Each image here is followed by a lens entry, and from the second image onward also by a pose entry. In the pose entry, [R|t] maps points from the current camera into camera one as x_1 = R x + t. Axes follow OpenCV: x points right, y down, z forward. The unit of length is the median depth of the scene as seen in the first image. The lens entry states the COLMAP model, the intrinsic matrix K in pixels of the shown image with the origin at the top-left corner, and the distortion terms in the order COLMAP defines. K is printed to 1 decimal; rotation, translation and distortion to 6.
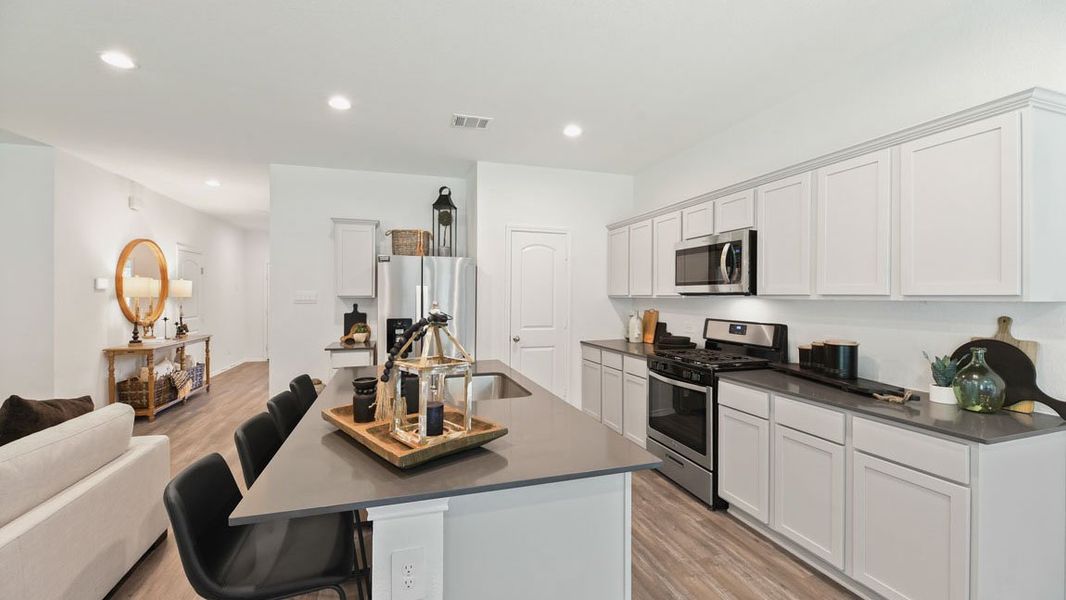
lens RADIAL K [[432.6, 0, 531.6], [0, 432.6, 292.8], [0, 0, 1]] dist [-0.001281, -0.000192]
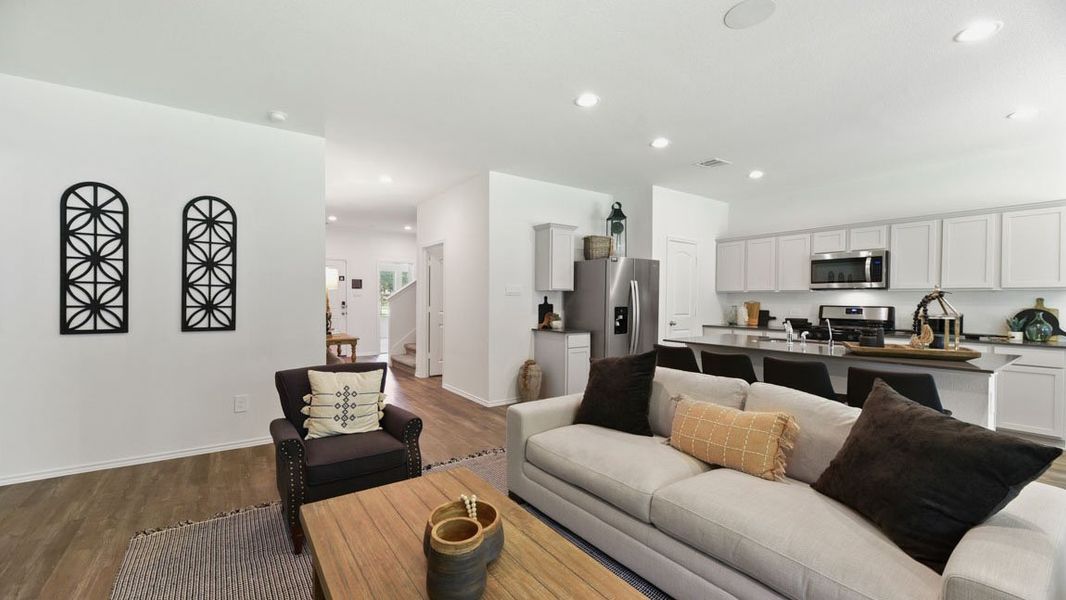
lens RADIAL K [[428.2, 0, 532.0], [0, 428.2, 306.6], [0, 0, 1]] dist [-0.000339, -0.000013]
pose [[0.950693, -0.002027, 0.310128, -1.073341], [-0.006243, 0.999651, 0.025671, 0.032029], [-0.310071, -0.026341, 0.950348, -0.131854]]
